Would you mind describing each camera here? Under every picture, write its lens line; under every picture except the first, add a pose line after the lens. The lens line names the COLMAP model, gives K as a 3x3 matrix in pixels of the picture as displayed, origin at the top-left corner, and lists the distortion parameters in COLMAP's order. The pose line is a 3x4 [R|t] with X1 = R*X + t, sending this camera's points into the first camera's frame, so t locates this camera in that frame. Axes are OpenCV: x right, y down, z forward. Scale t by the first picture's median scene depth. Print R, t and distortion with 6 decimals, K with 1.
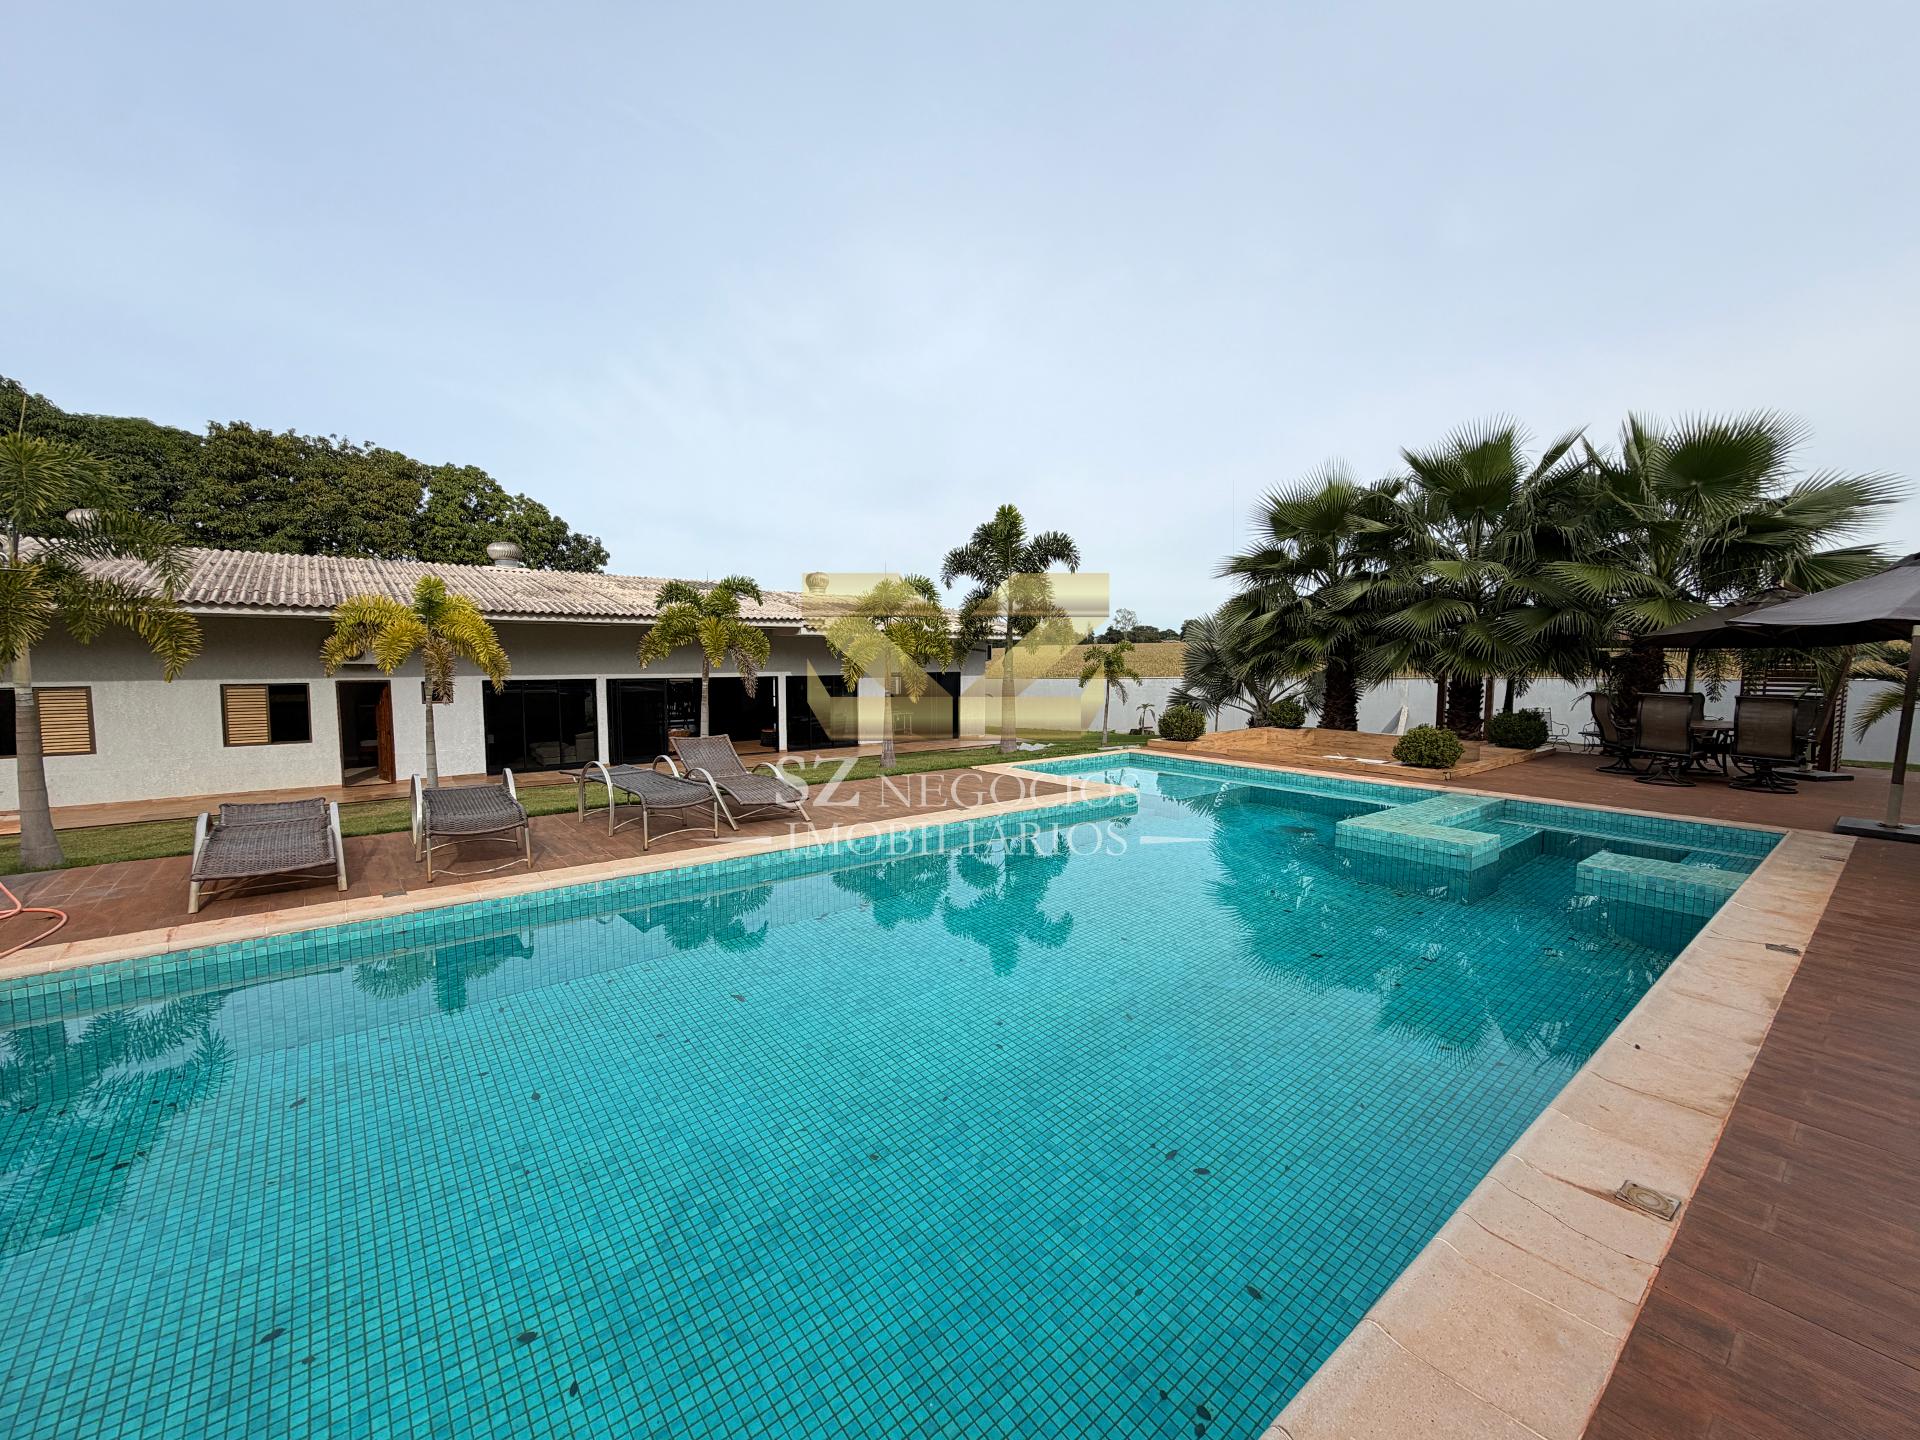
lens RADIAL K [[789.1, 0, 960.0], [0, 789.1, 720.0], [0, 0, 1]] dist [-0.000150, -0.000033]
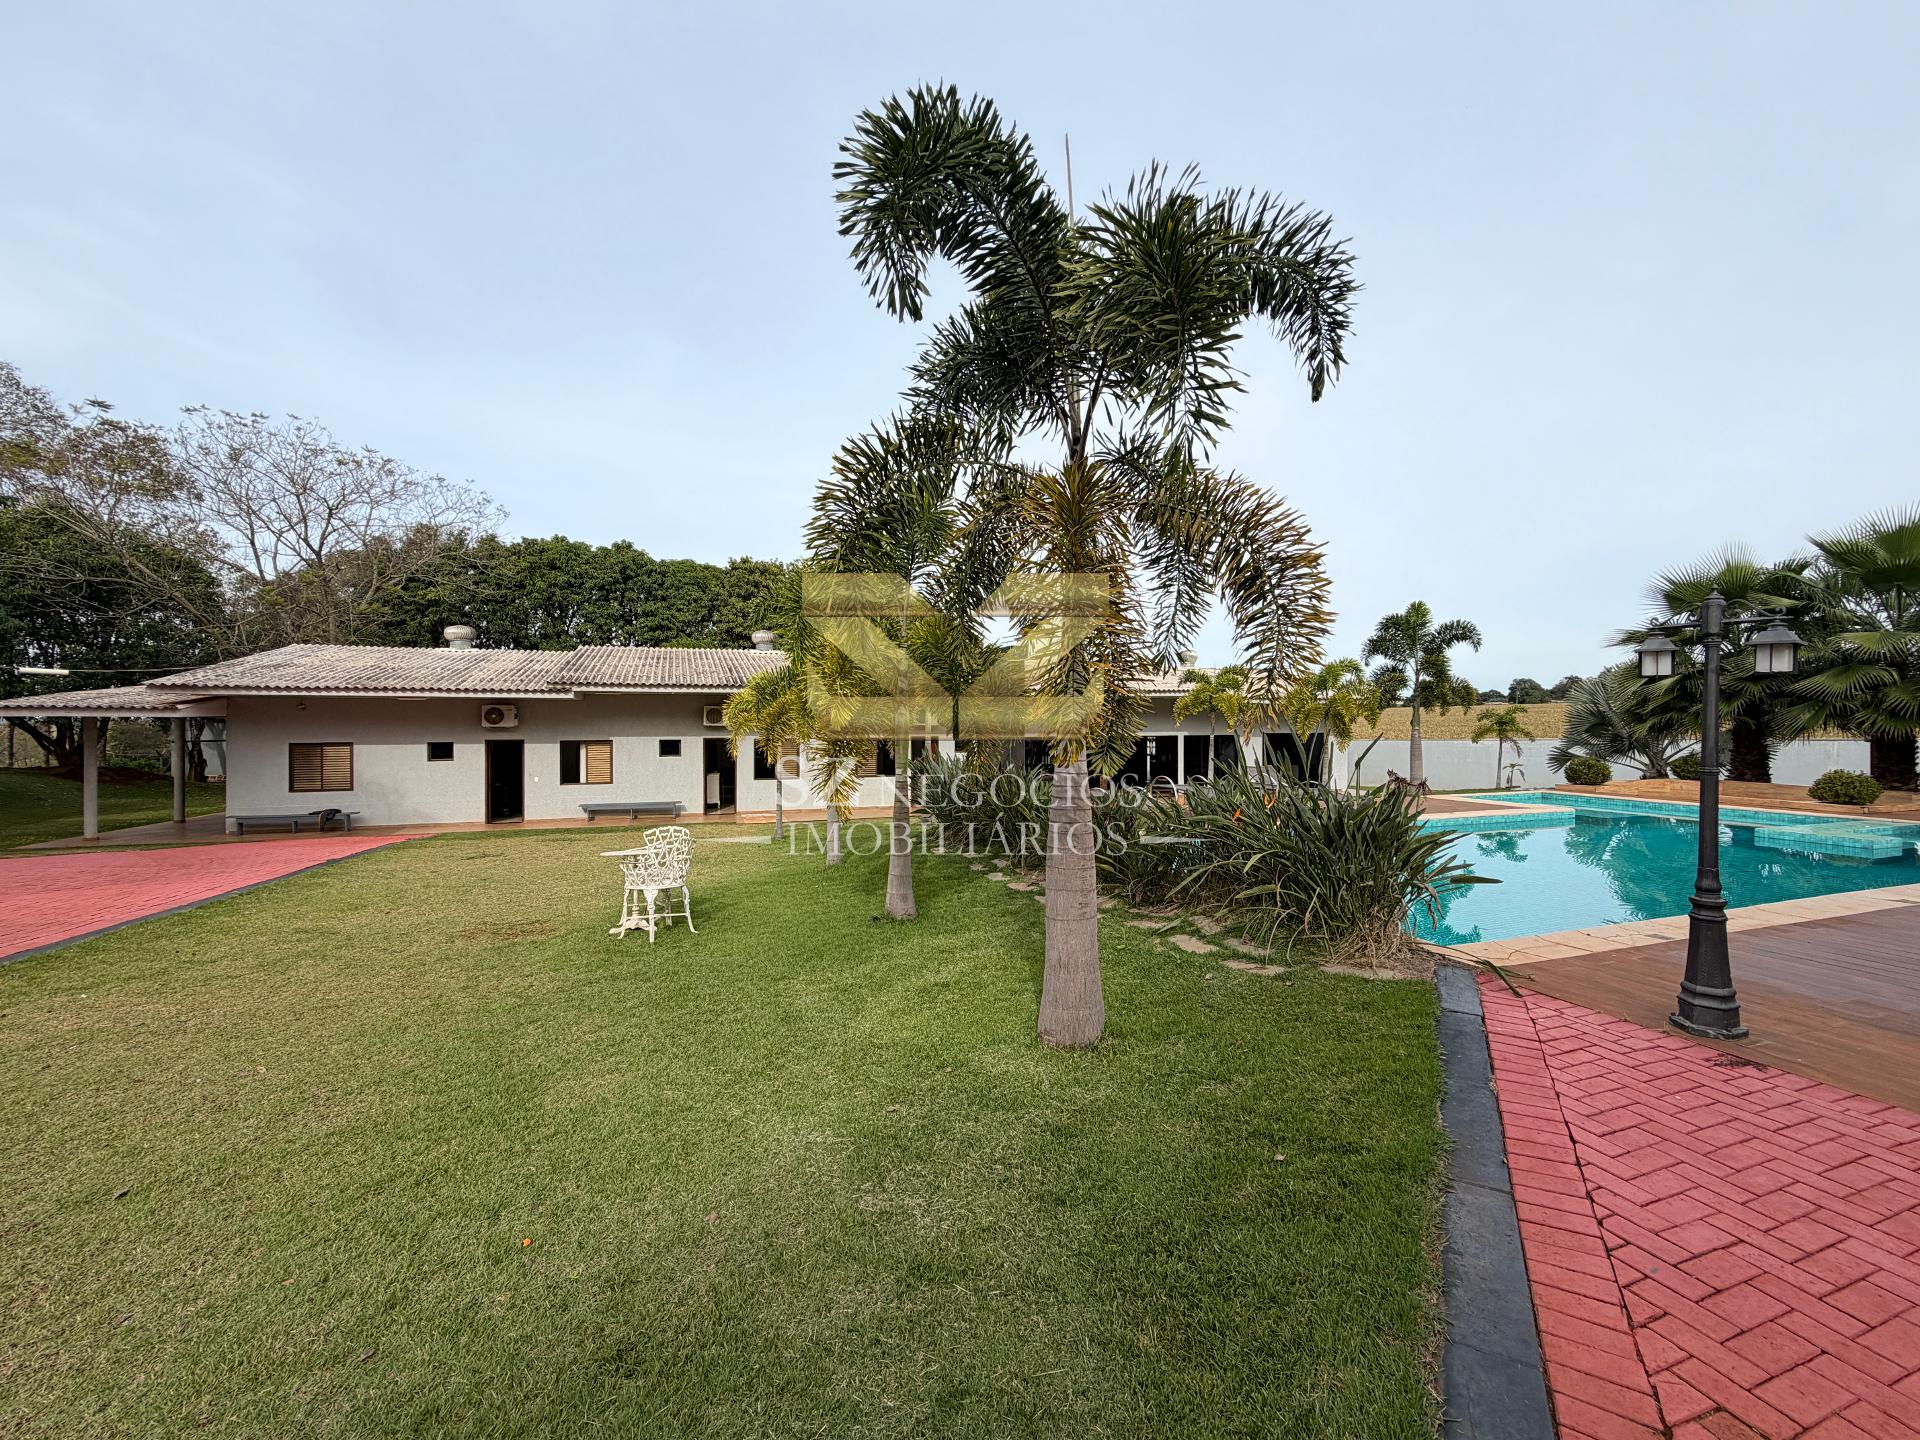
lens RADIAL K [[789.1, 0, 960.0], [0, 789.1, 720.0], [0, 0, 1]] dist [-0.000150, -0.000033]
pose [[0.945137, -0.004236, -0.326646, -0.222587], [-0.022975, 0.996578, -0.079400, 0.041802], [0.325865, 0.082548, 0.941806, -0.444965]]
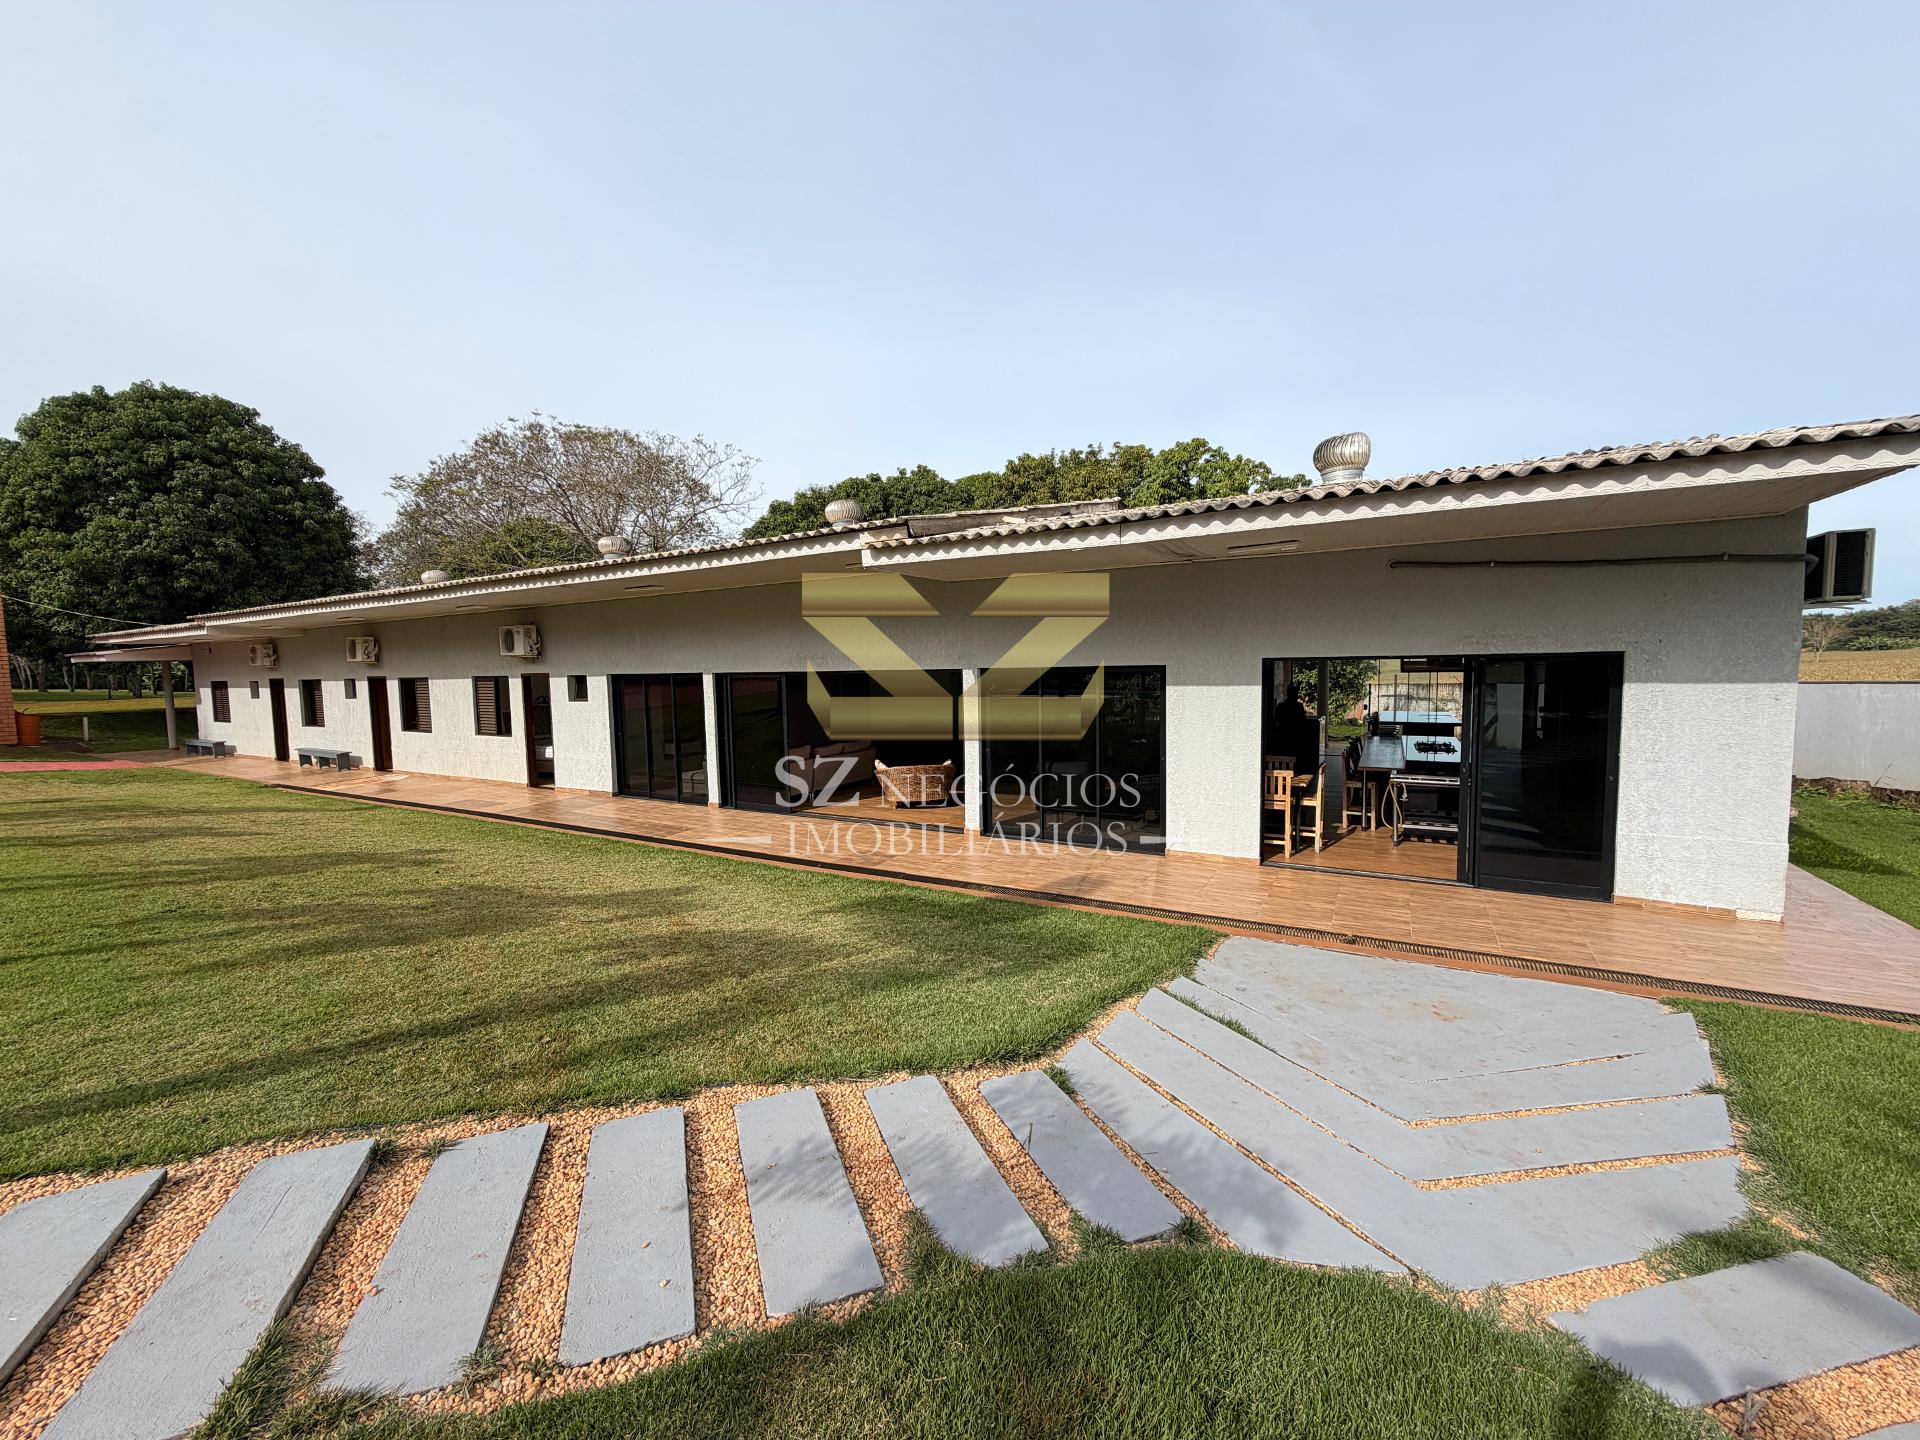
lens RADIAL K [[764.5, 0, 959.5], [0, 764.5, 716.6], [0, 0, 1]] dist [0.001619, 0.000106]
pose [[0.368797, 0.050772, -0.928122, 0.285371], [-0.052804, 0.998039, 0.033615, -0.063148], [0.928009, 0.036611, 0.370754, 1.261601]]
